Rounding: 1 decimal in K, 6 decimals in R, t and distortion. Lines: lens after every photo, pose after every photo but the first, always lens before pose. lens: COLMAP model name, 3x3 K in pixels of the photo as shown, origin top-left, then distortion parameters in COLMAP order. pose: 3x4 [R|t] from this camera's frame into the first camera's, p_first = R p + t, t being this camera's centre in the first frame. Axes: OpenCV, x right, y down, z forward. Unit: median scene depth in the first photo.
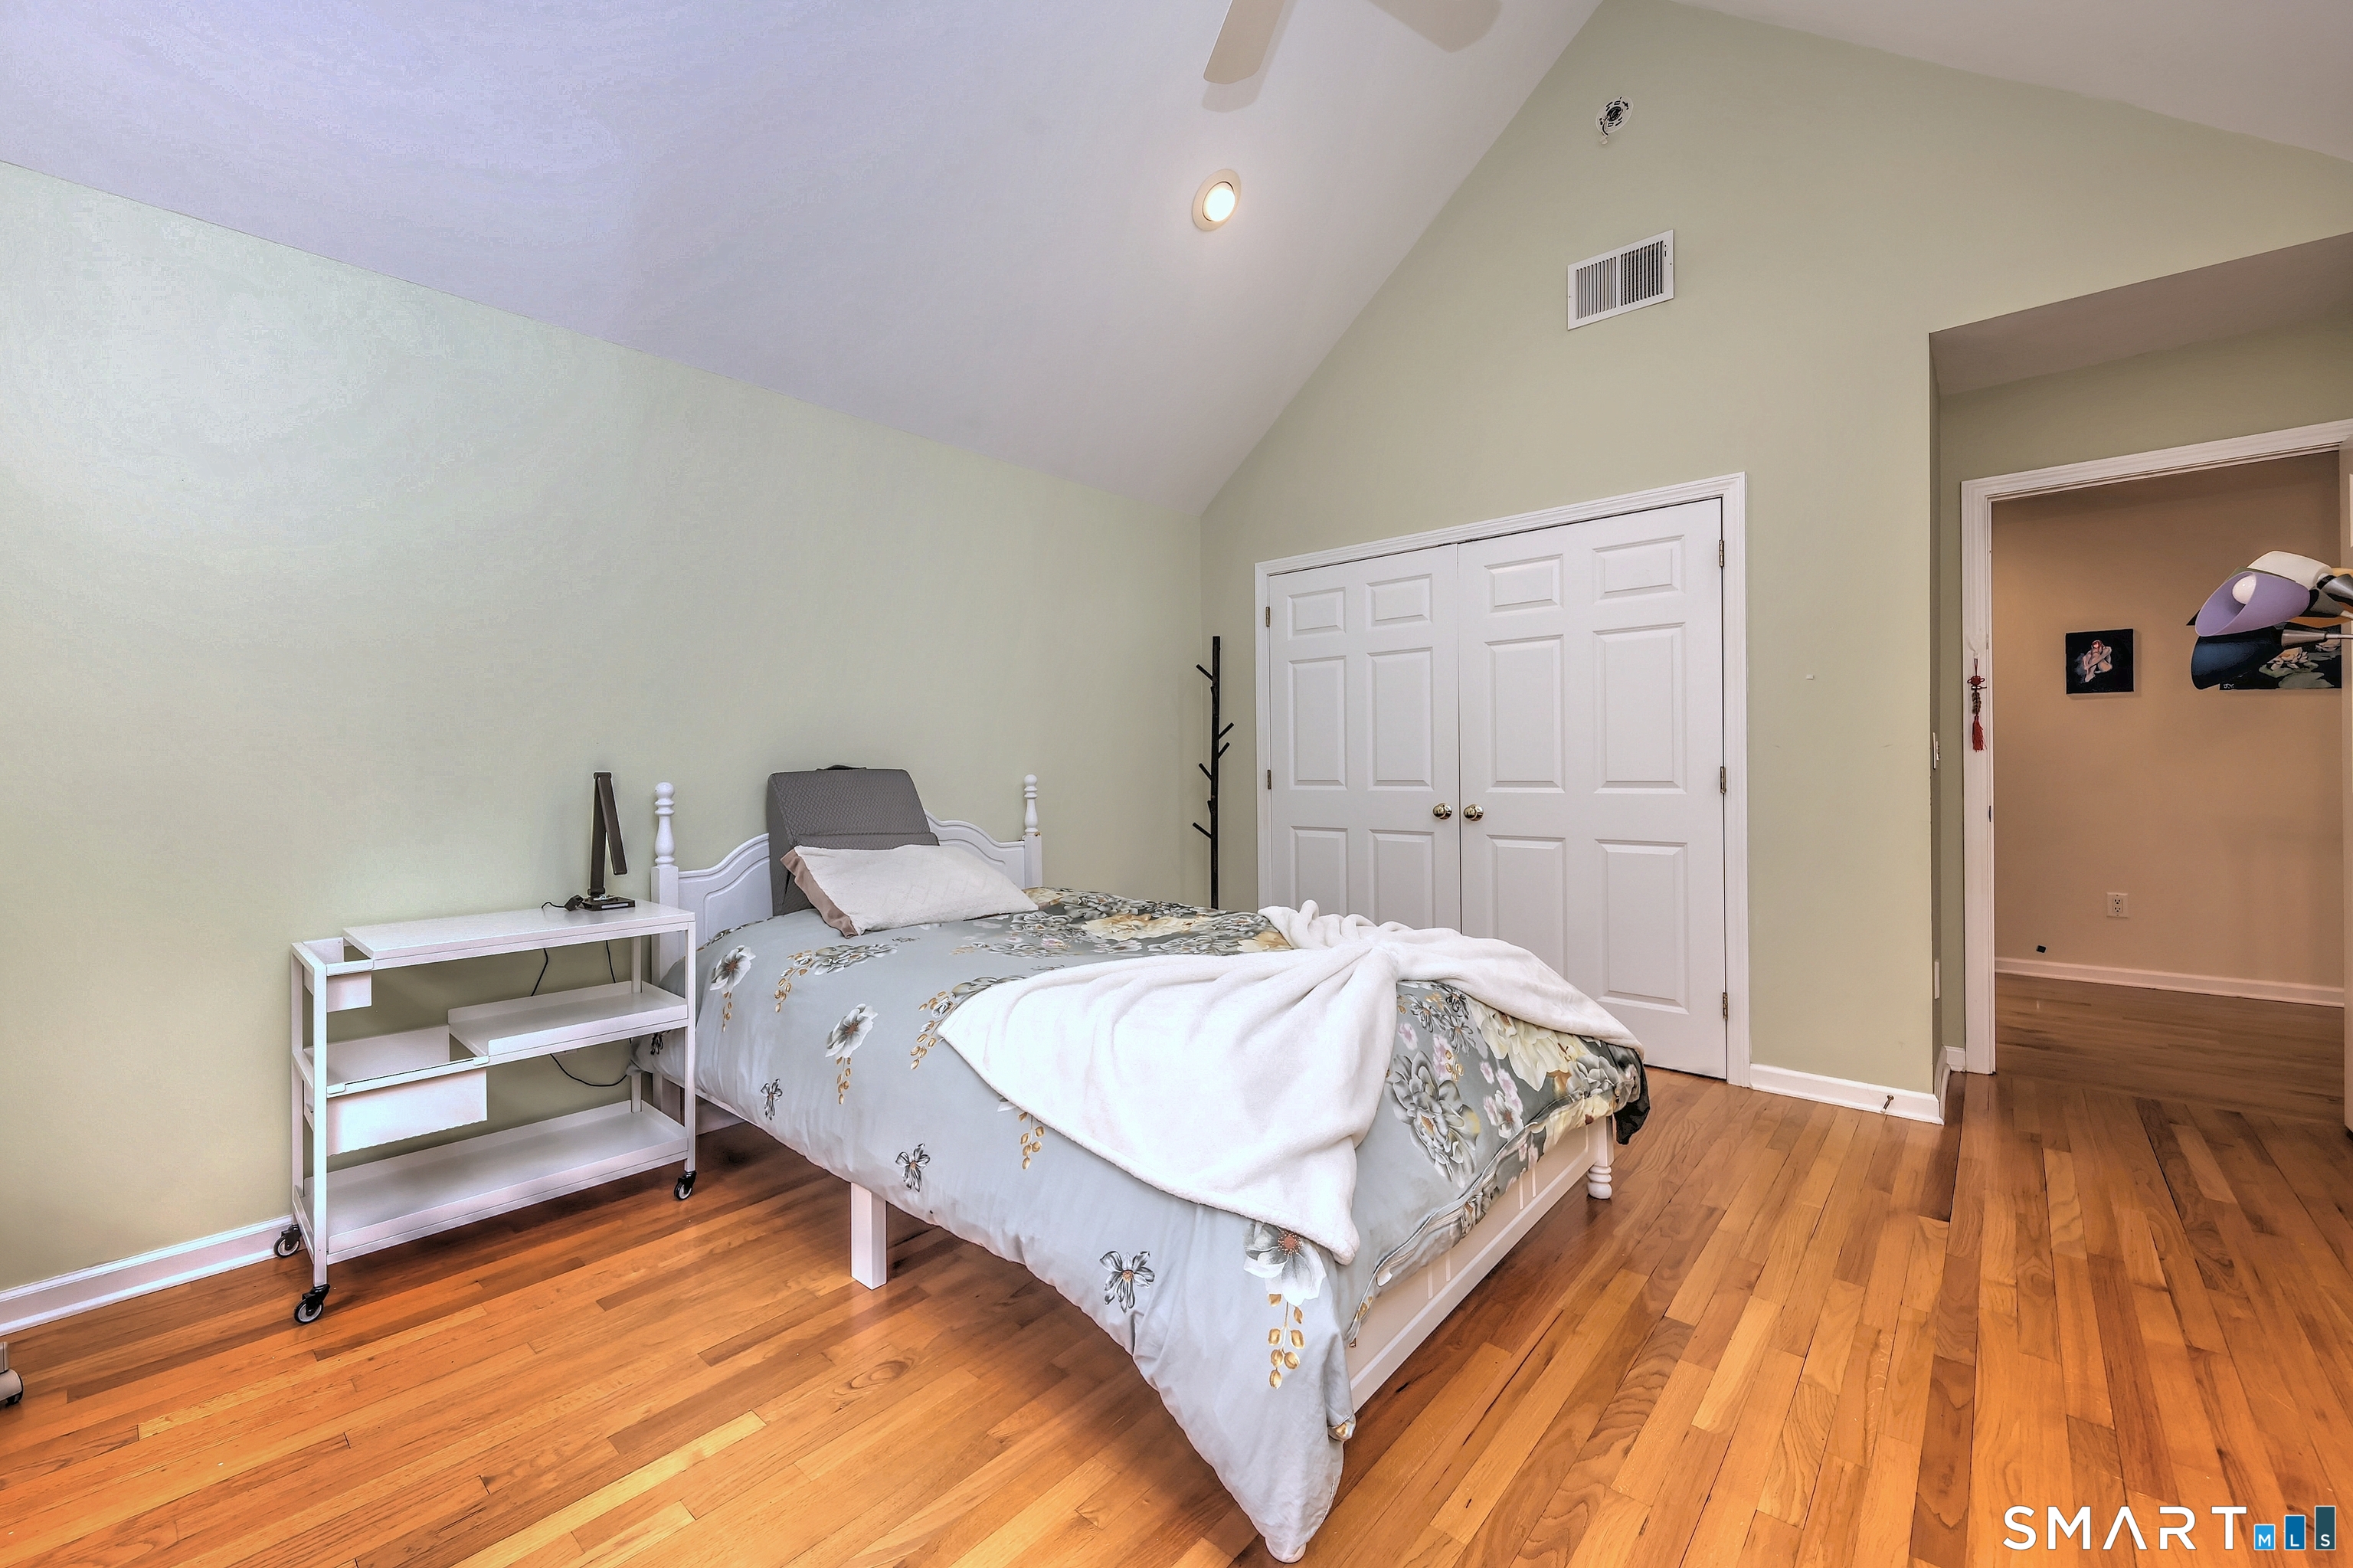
lens RADIAL K [[896.0, 0, 1157.2], [0, 896.0, 768.8], [0, 0, 1]] dist [-0.004038, 0.000245]
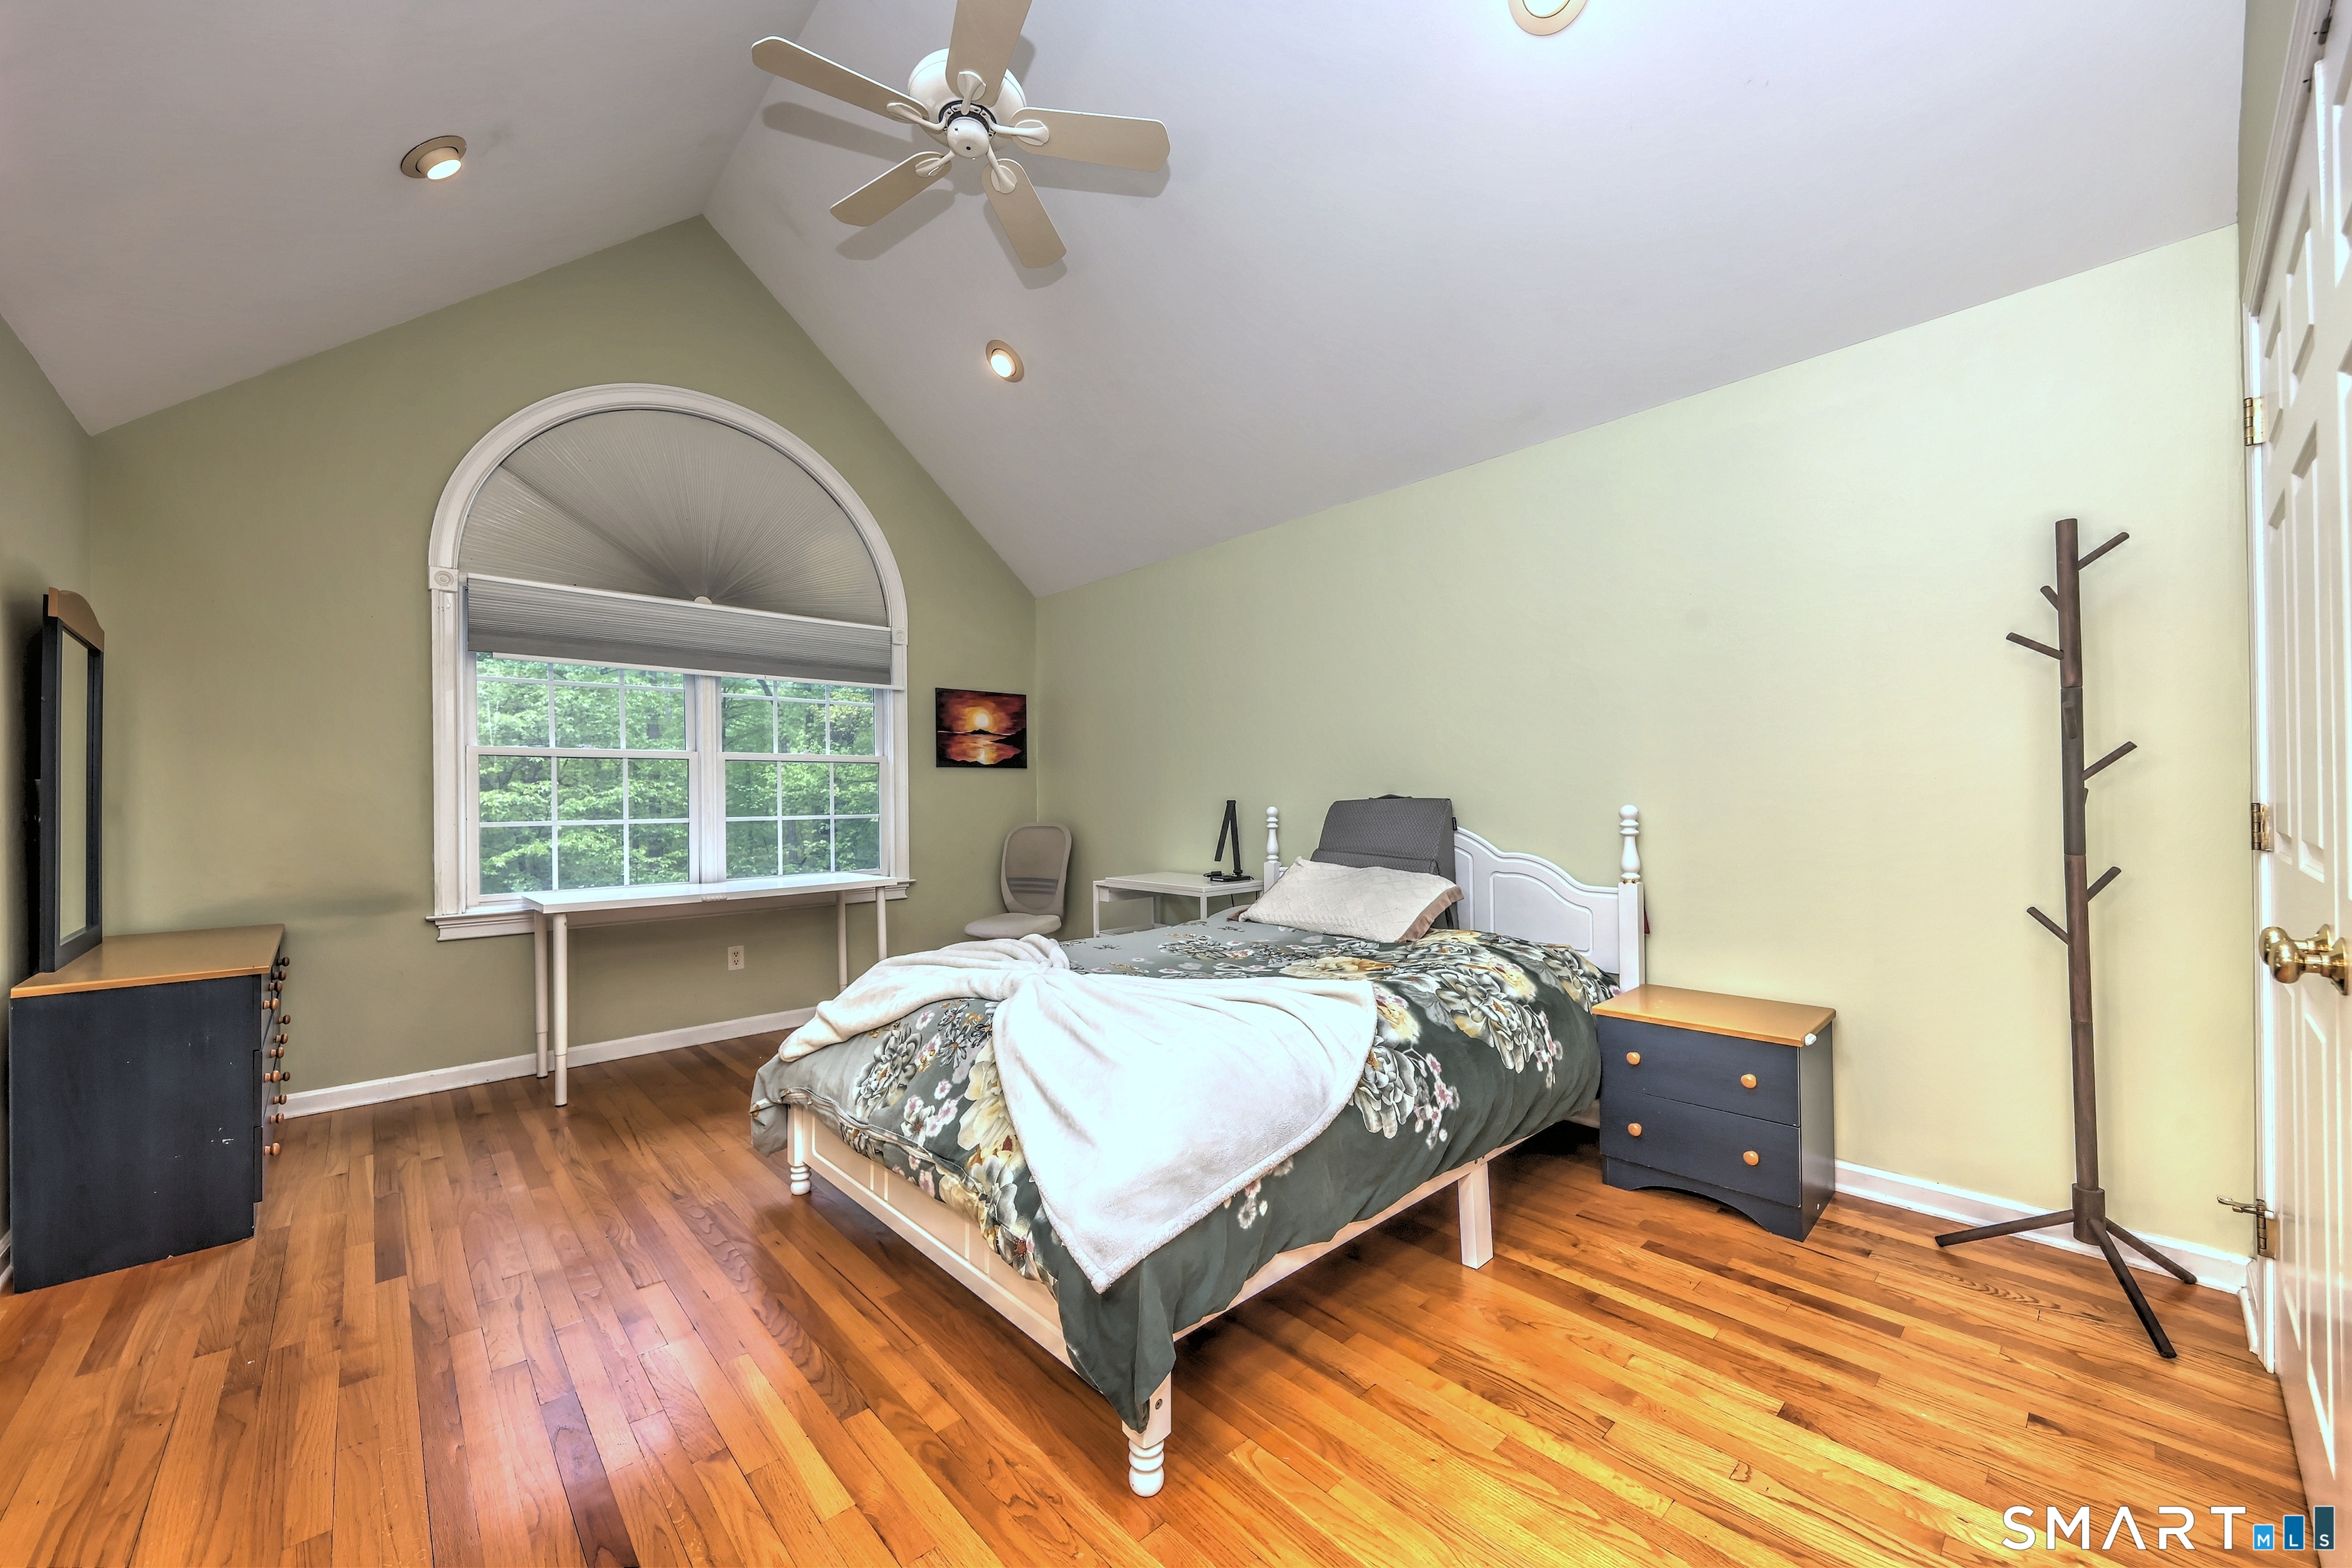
lens RADIAL K [[895.6, 0, 1158.0], [0, 895.6, 787.8], [0, 0, 1]] dist [-0.004038, 0.000245]
pose [[-0.080356, 0.002860, -0.996762, 1.387290], [0.009881, 0.999949, 0.002073, -0.030644], [0.996717, -0.009682, -0.080380, 1.304259]]
